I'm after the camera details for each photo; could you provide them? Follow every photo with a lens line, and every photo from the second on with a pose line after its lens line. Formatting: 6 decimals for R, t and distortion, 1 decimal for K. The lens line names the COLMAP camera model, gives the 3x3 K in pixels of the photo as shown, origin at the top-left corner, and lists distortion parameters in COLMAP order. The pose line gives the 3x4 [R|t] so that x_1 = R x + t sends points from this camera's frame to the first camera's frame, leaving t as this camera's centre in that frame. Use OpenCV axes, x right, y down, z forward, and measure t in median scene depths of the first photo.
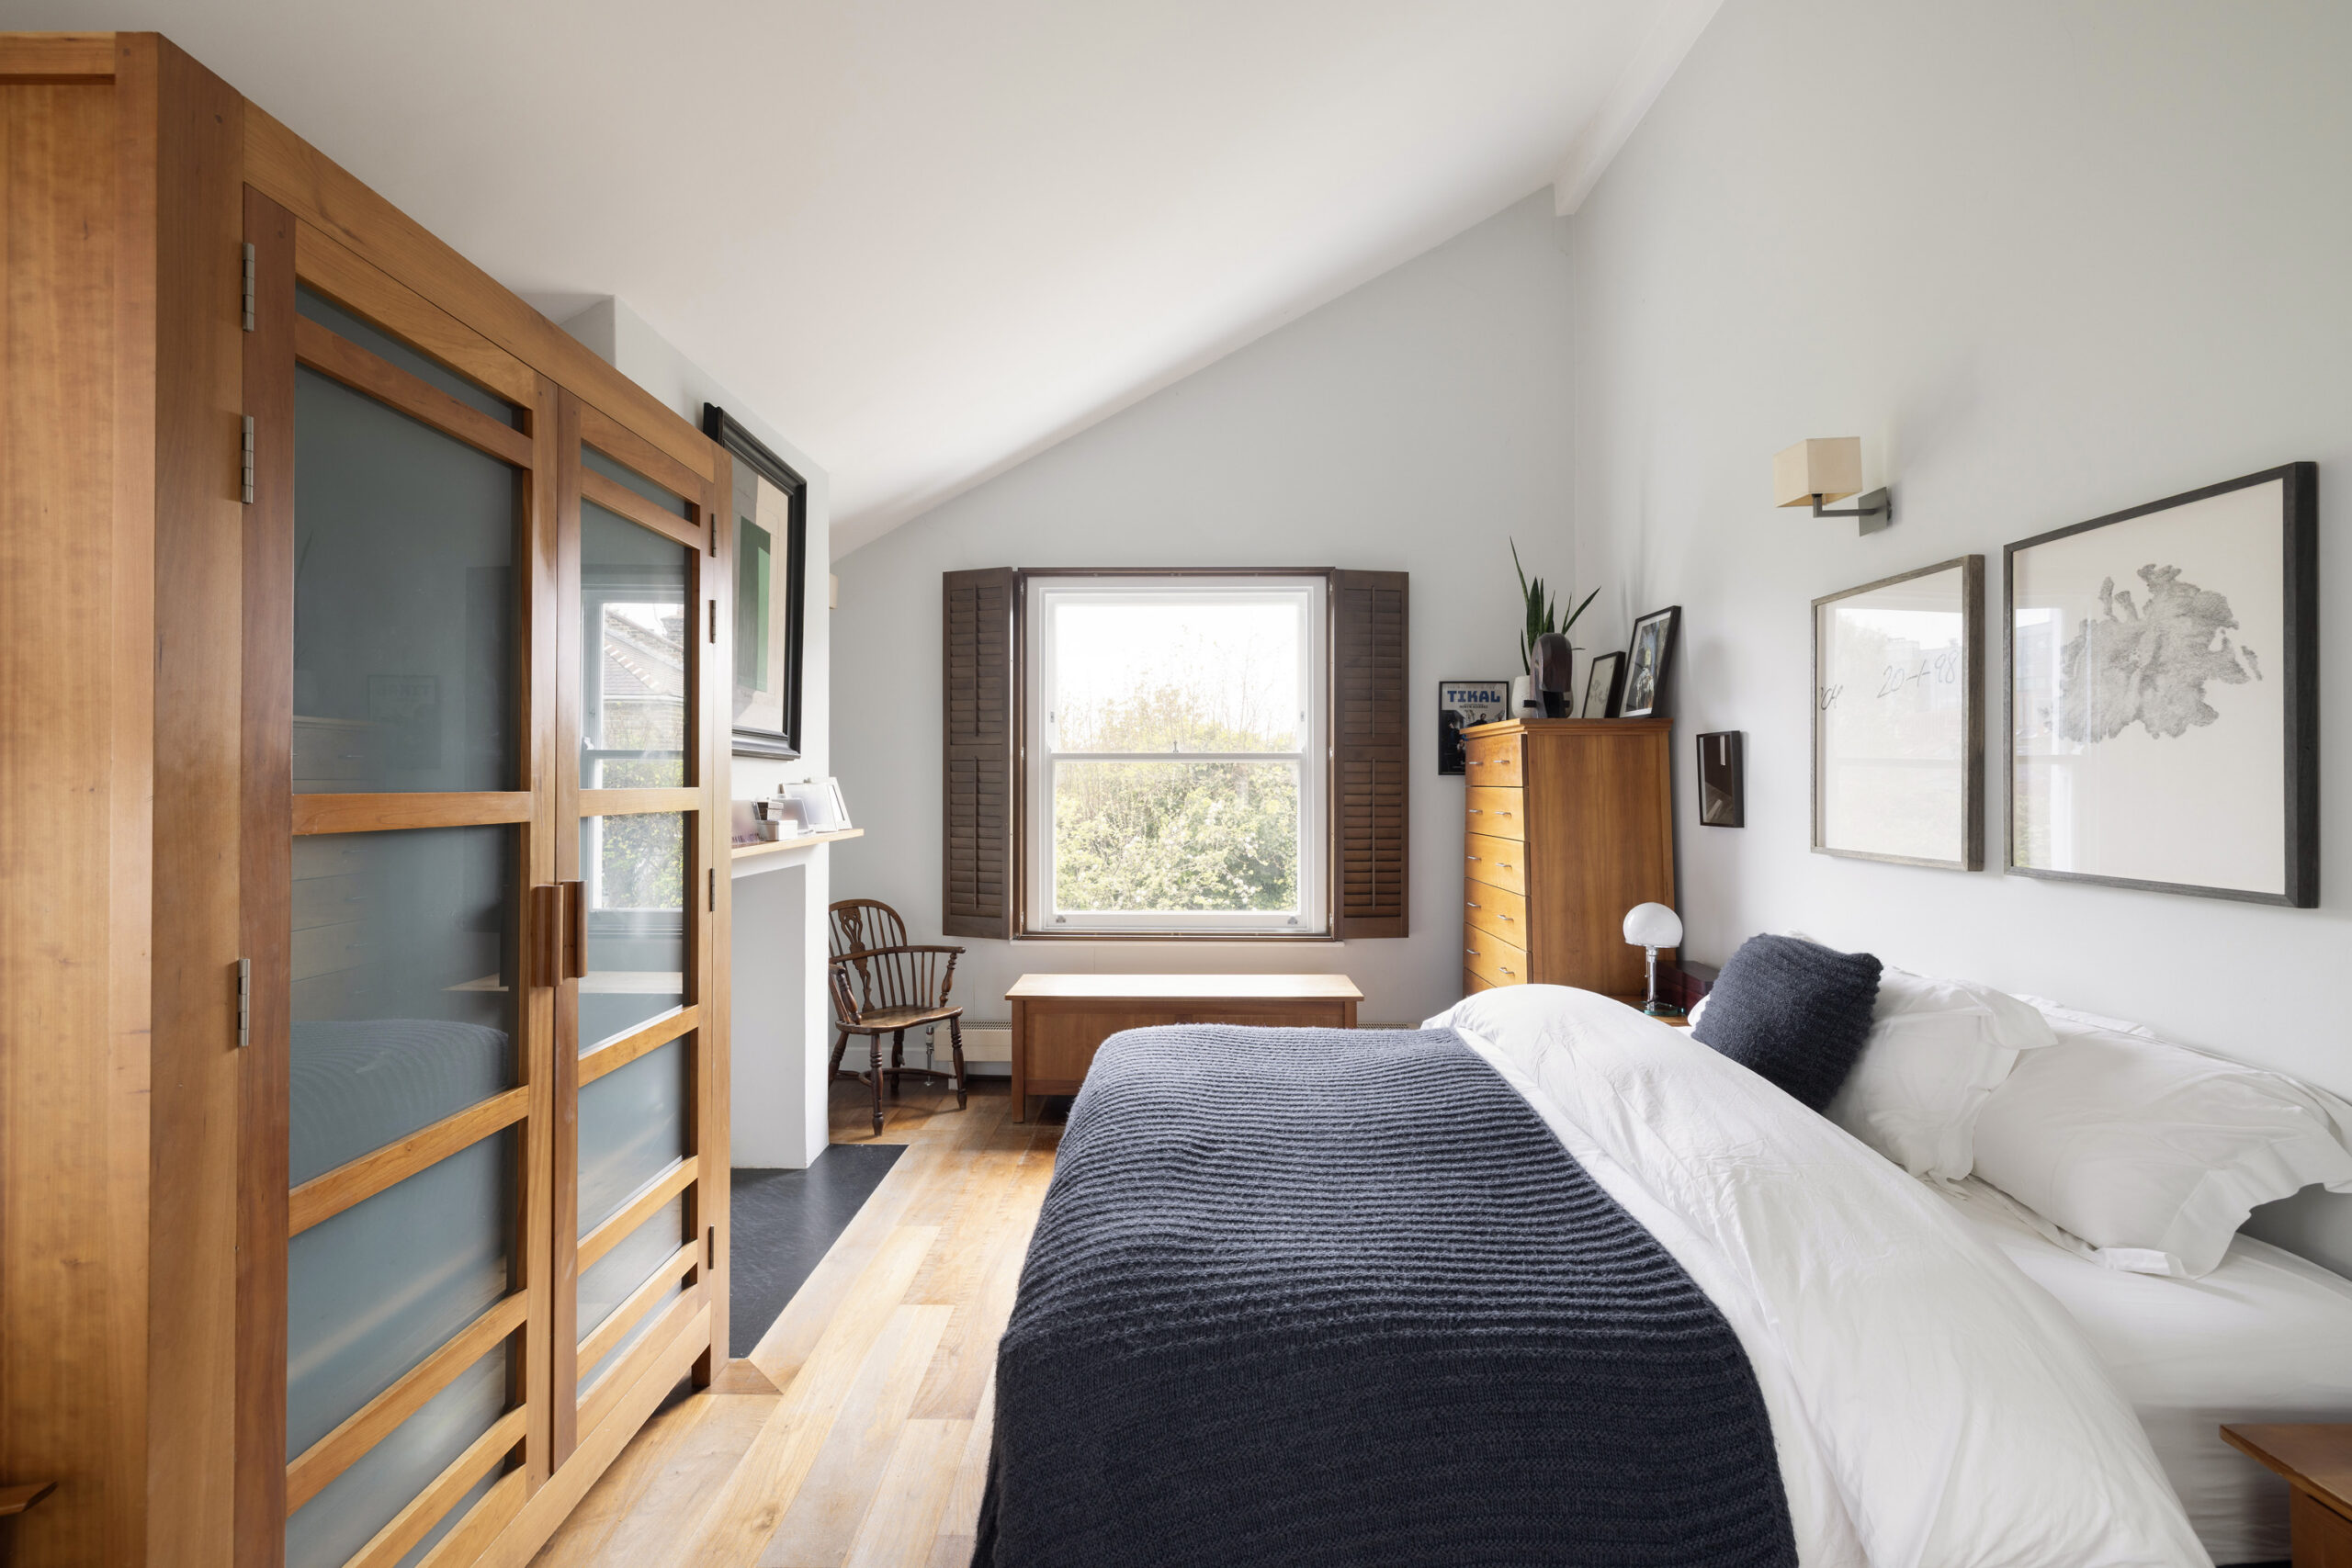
lens RADIAL K [[1014.5, 0, 1167.5], [0, 1014.5, 778.8], [0, 0, 1]] dist [0.000468, 0.000035]
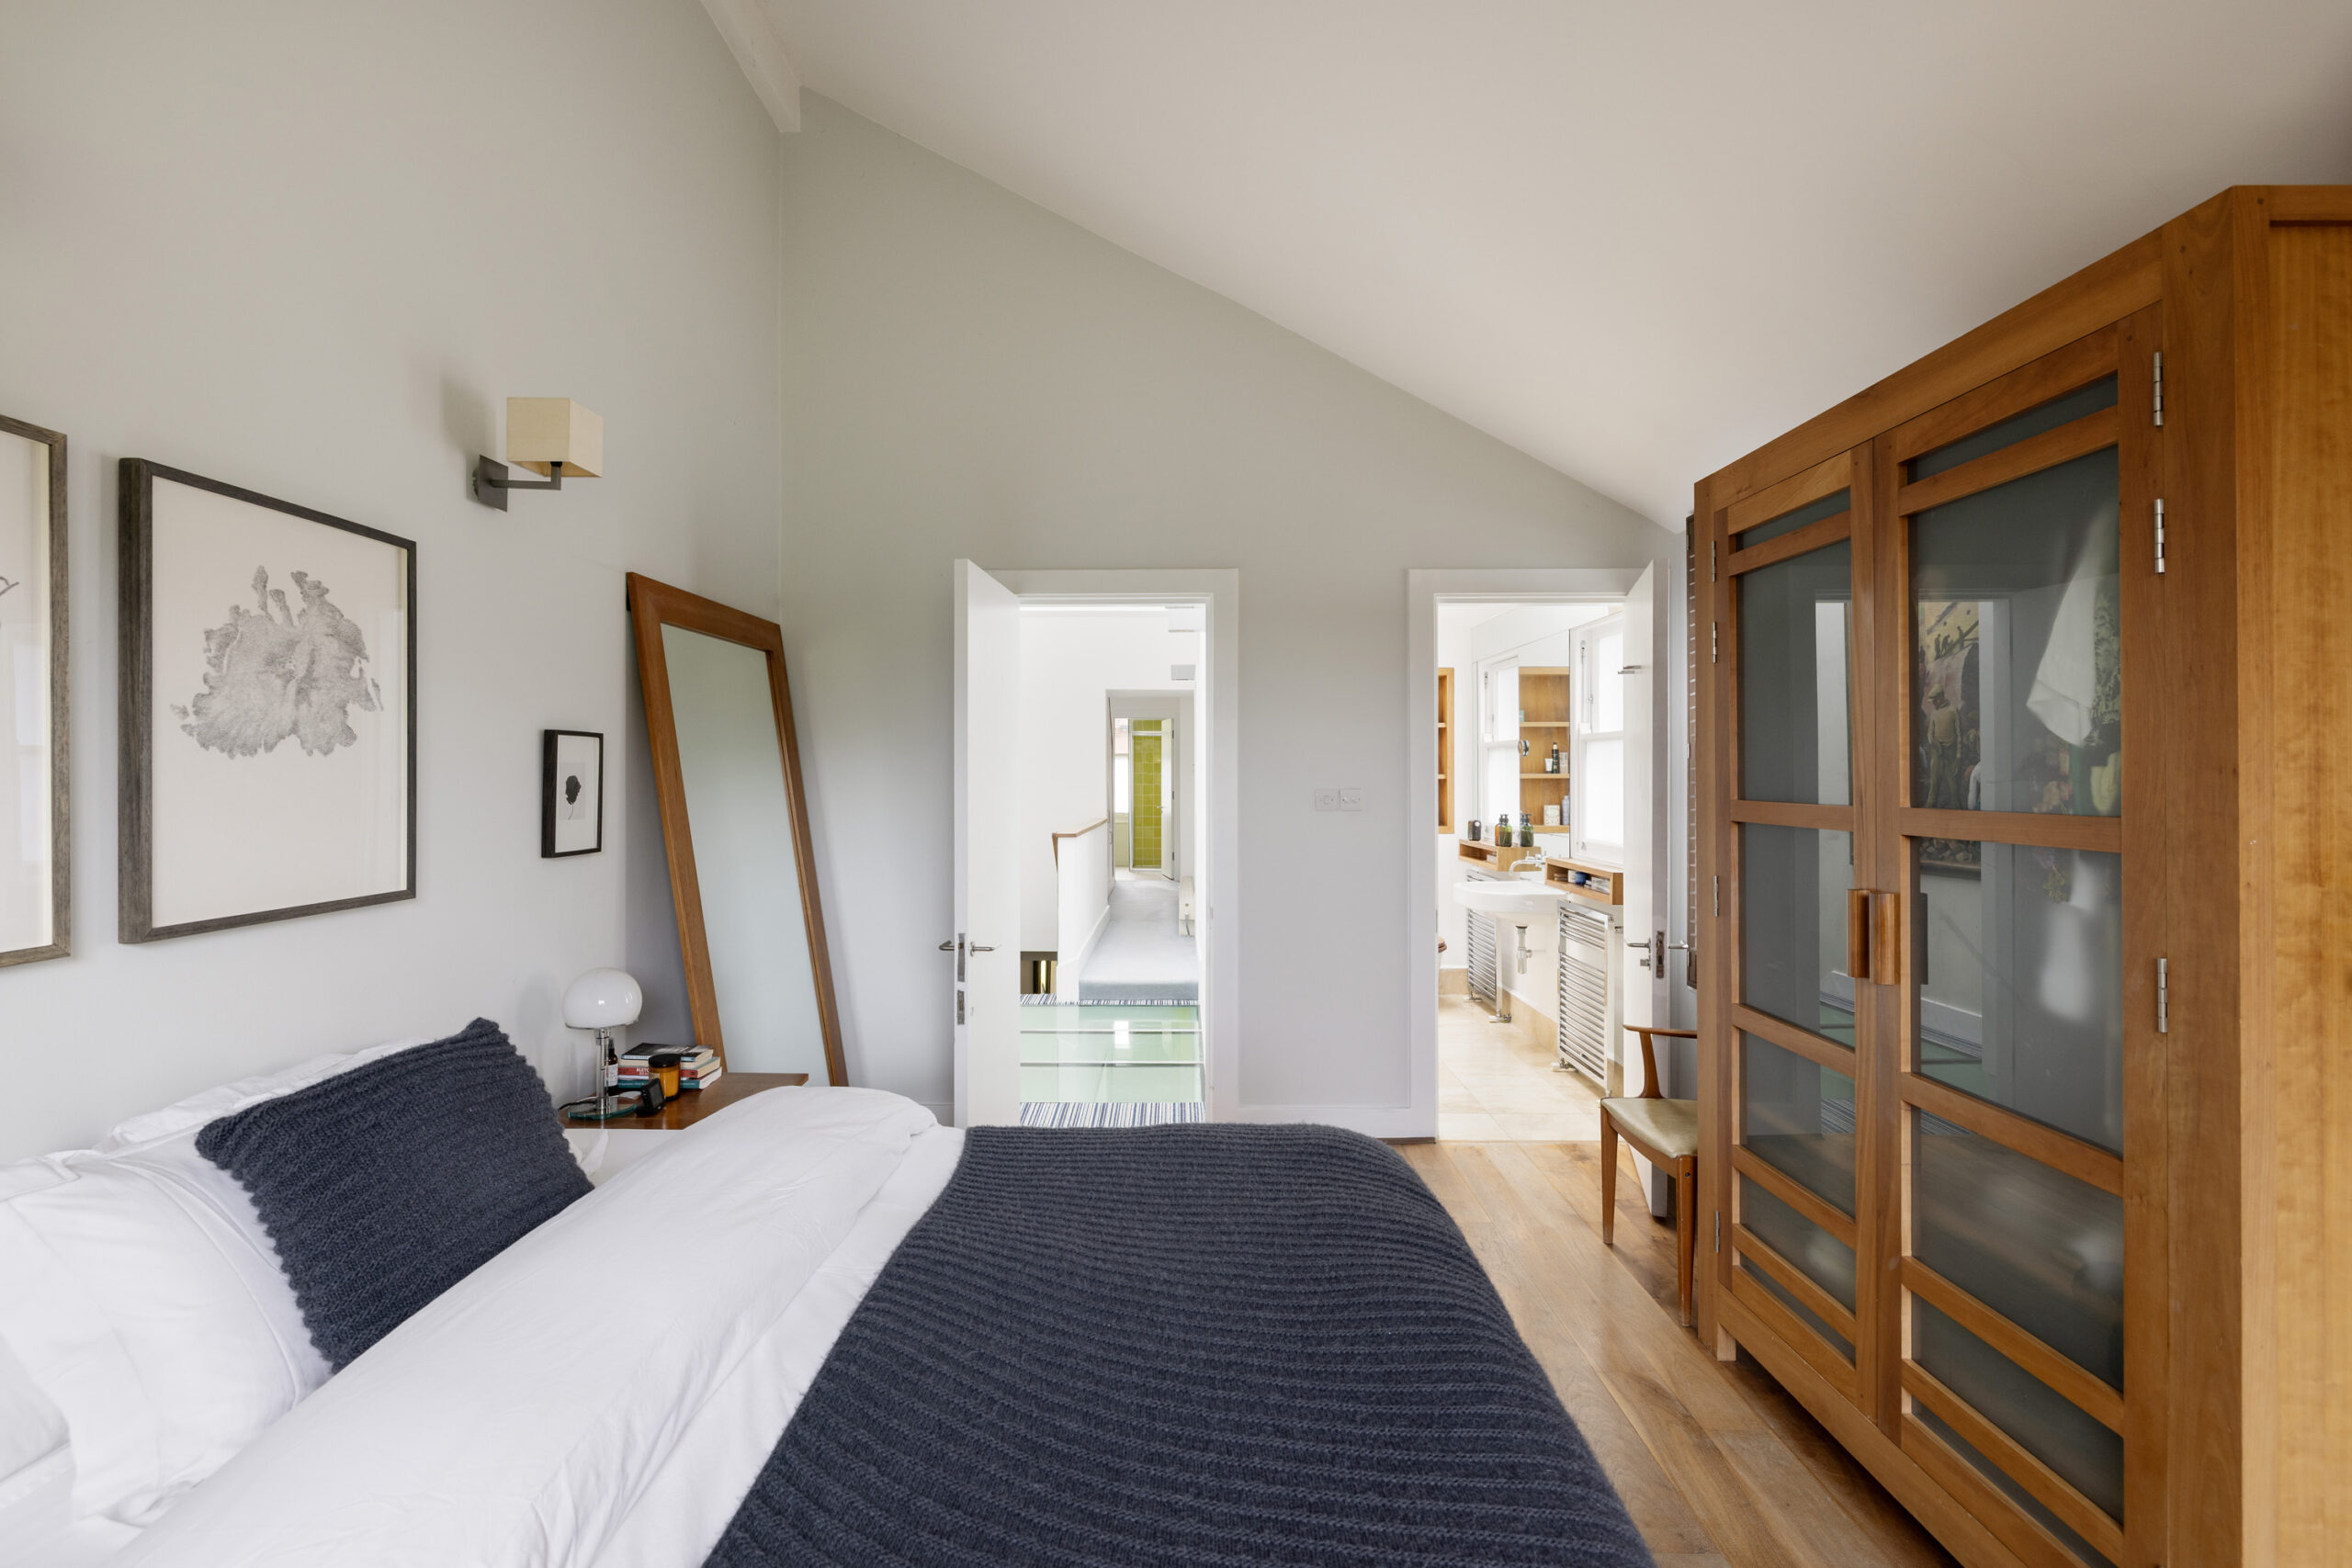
lens RADIAL K [[1072.6, 0, 1176.7], [0, 1072.6, 779.5], [0, 0, 1]] dist [0.000260, -0.000028]
pose [[-0.999939, 0.002150, -0.010828, 0.163904], [0.002110, 0.999991, 0.003680, -0.019151], [0.010836, 0.003657, -0.999935, 2.032652]]
